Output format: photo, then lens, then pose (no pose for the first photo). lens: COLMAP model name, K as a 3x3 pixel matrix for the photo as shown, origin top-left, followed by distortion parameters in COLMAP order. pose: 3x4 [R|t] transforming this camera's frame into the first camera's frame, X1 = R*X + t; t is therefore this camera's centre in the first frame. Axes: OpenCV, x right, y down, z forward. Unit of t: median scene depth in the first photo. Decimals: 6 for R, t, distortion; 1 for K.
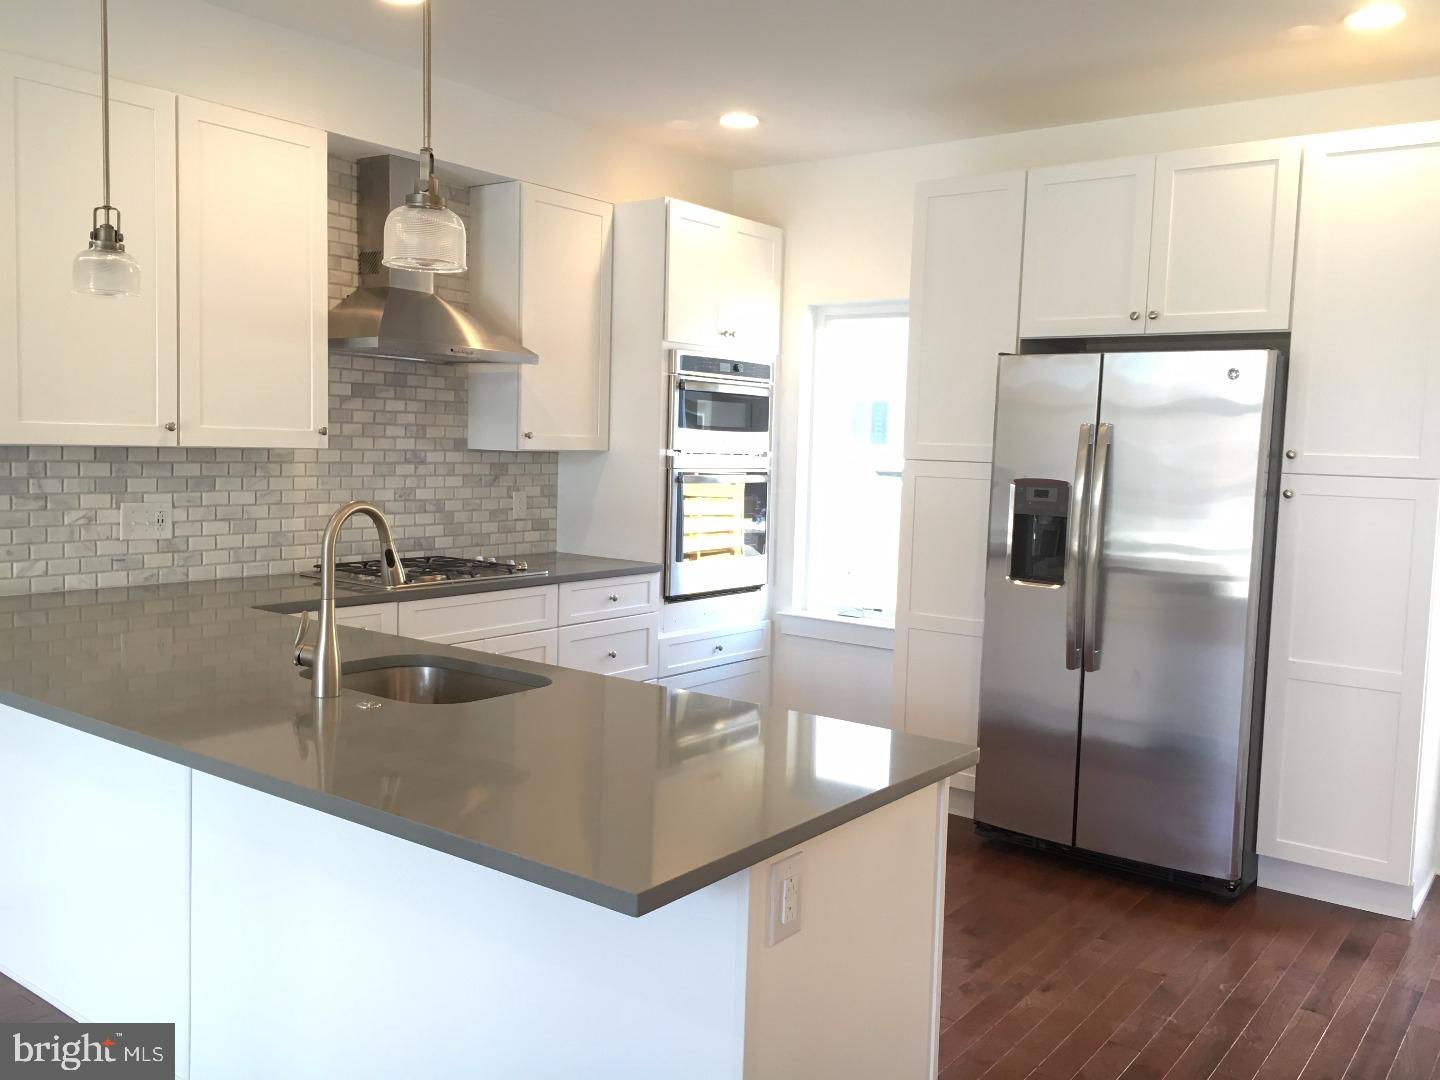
lens RADIAL K [[1213.1, 0, 718.3], [0, 1213.1, 542.1], [0, 0, 1]] dist [-0.004277, 0.000154]
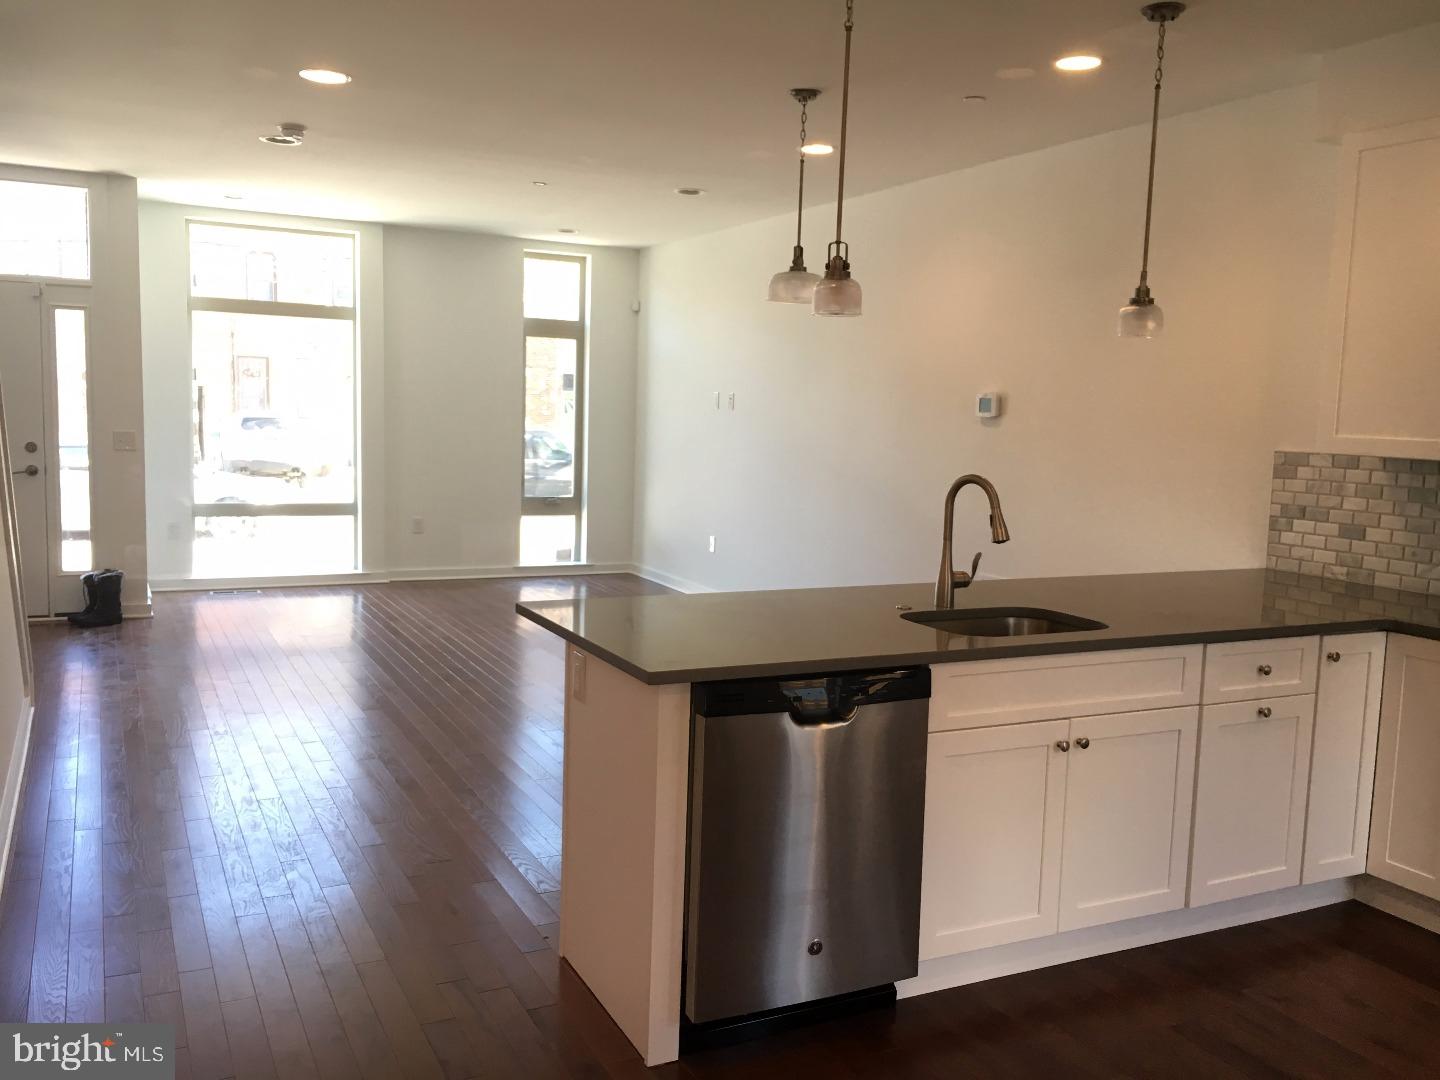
lens RADIAL K [[1213.1, 0, 719.9], [0, 1213.1, 540.3], [0, 0, 1]] dist [-0.004277, 0.000154]
pose [[-0.437957, 0.051797, -0.897503, 0.581605], [-0.125119, 0.985111, 0.117907, -0.045153], [0.890247, 0.163933, -0.424955, 0.719515]]
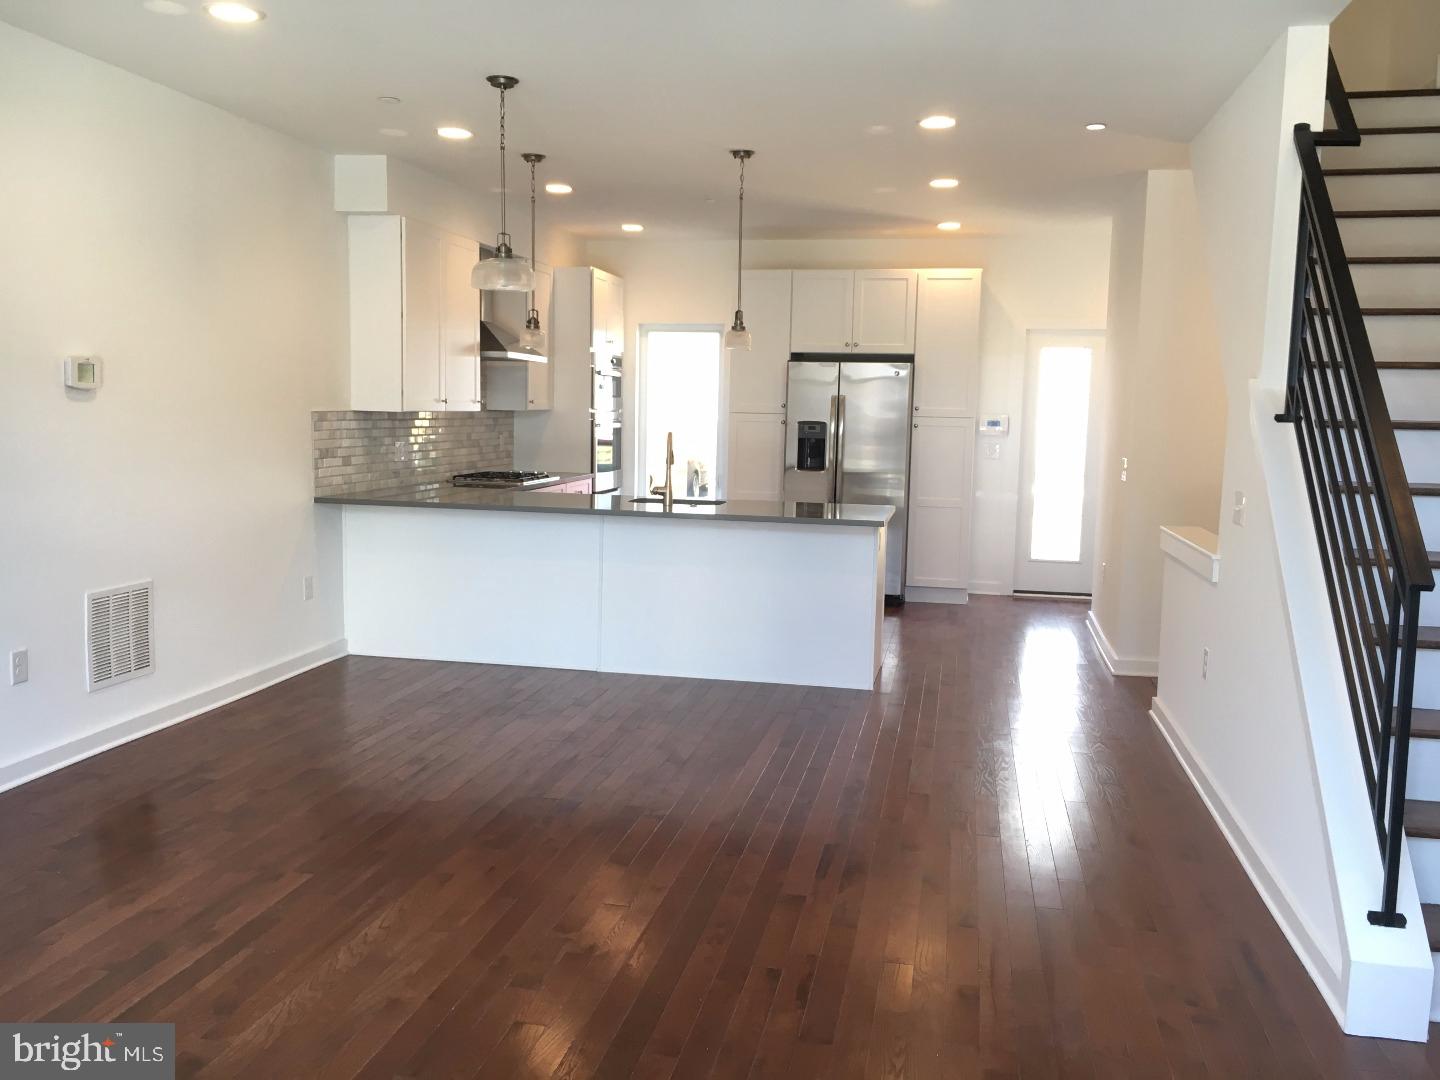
lens RADIAL K [[1213.1, 0, 721.6], [0, 1213.1, 538.9], [0, 0, 1]] dist [-0.004277, 0.000154]
pose [[0.902604, -0.057343, 0.426636, -0.793157], [0.041580, 0.998067, 0.046179, 0.048782], [-0.428459, -0.023942, 0.903244, -0.852502]]
